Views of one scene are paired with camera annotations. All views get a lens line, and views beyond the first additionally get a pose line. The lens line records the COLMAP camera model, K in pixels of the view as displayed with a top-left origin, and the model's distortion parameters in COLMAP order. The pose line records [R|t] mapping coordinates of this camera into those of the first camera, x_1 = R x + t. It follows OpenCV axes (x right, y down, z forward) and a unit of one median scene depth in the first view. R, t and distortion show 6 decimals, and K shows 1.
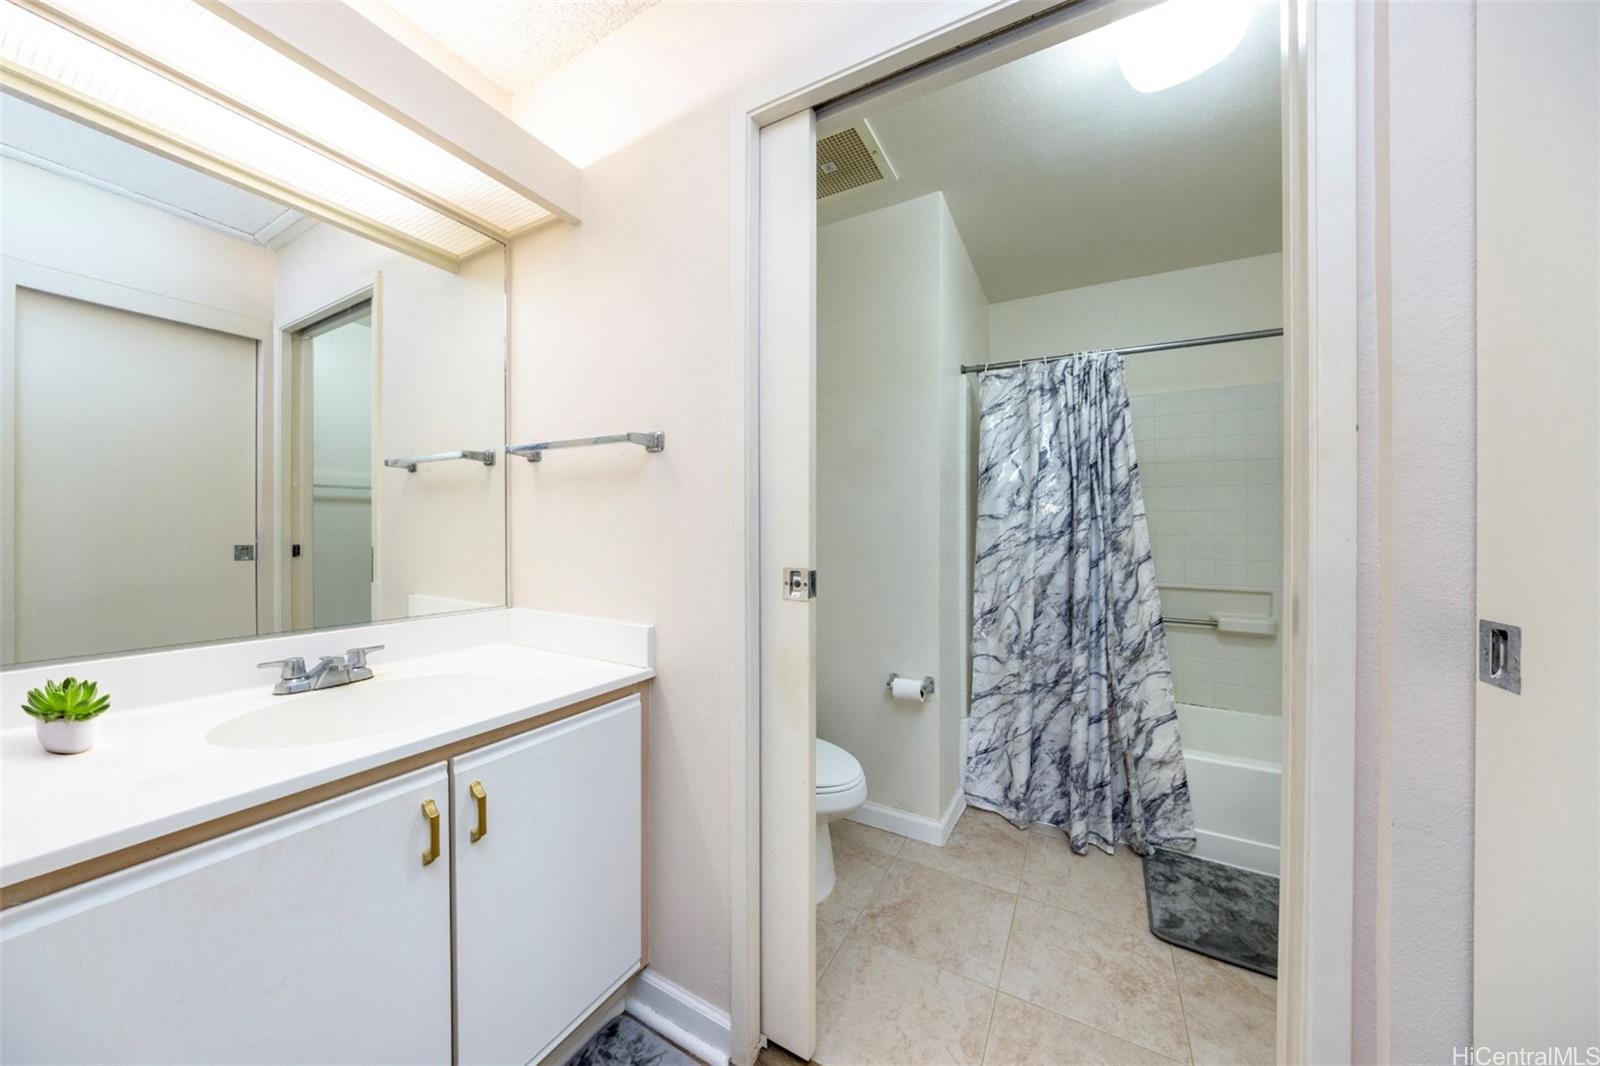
lens RADIAL K [[531.5, 0, 783.1], [0, 531.5, 501.4], [0, 0, 1]] dist [-0.009242, -0.002123]
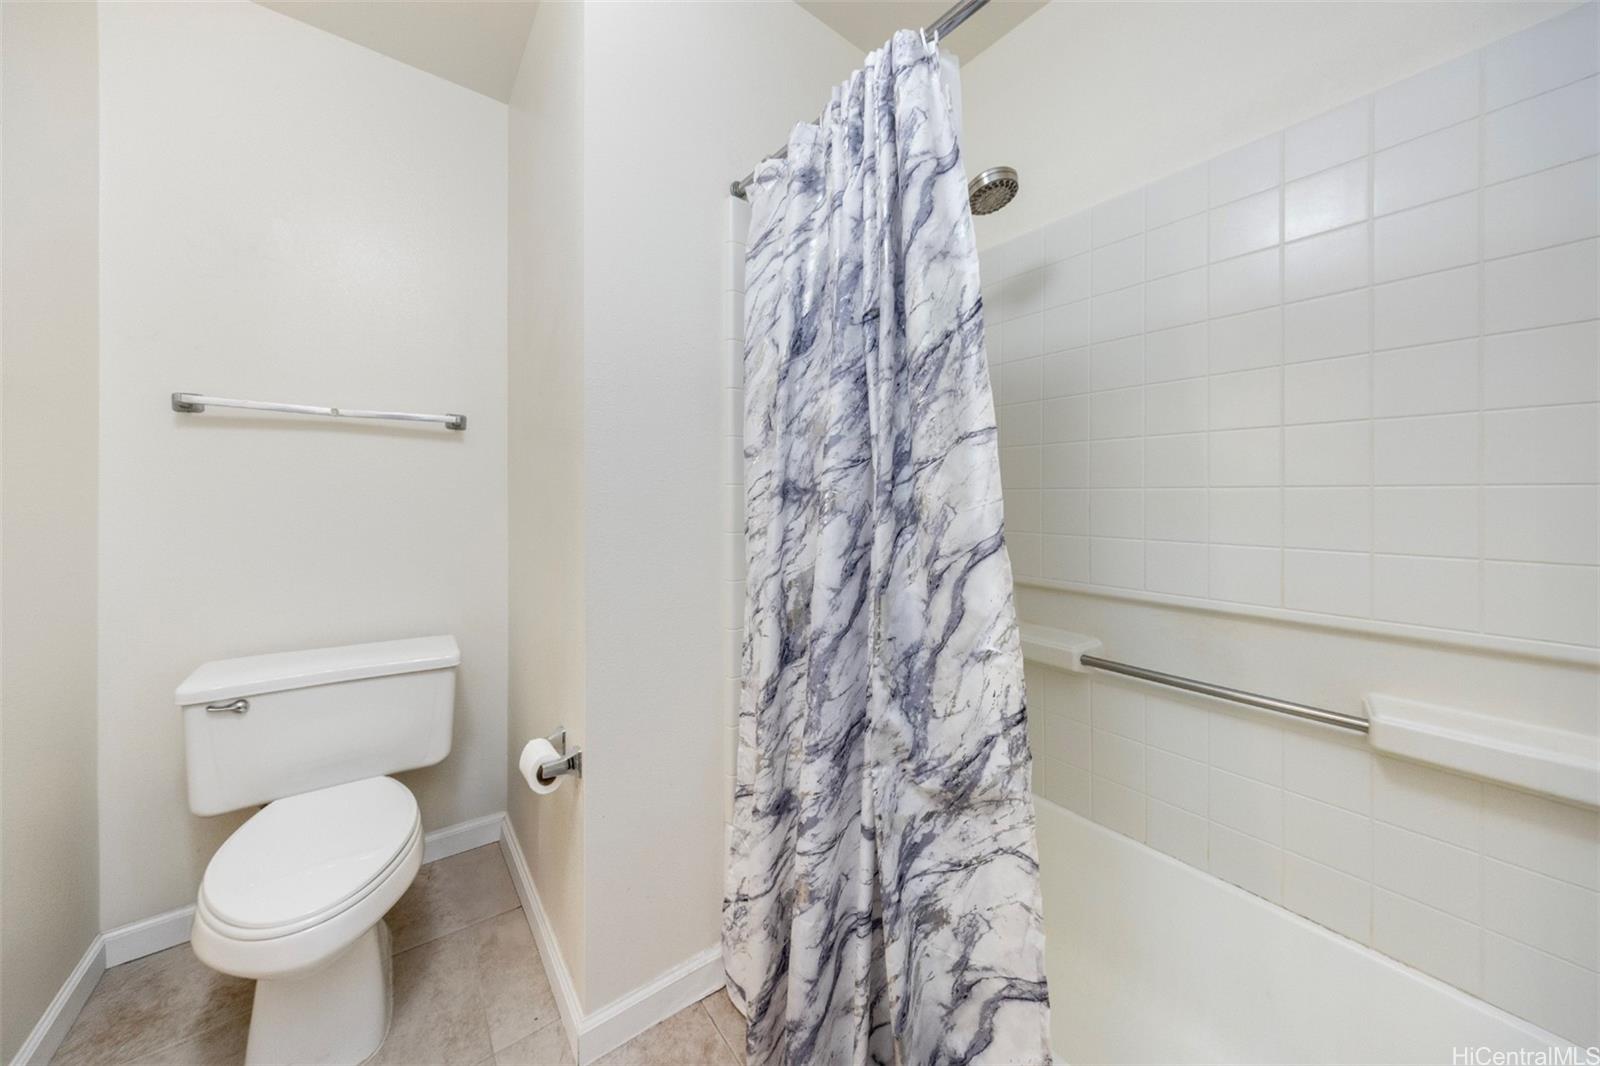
lens RADIAL K [[531.5, 0, 790.5], [0, 531.5, 480.3], [0, 0, 1]] dist [-0.009242, -0.002123]
pose [[0.913508, -0.021671, -0.406244, 0.714956], [0.025809, 0.999656, 0.004709, 0.059080], [0.406002, -0.014787, 0.913752, 0.601779]]
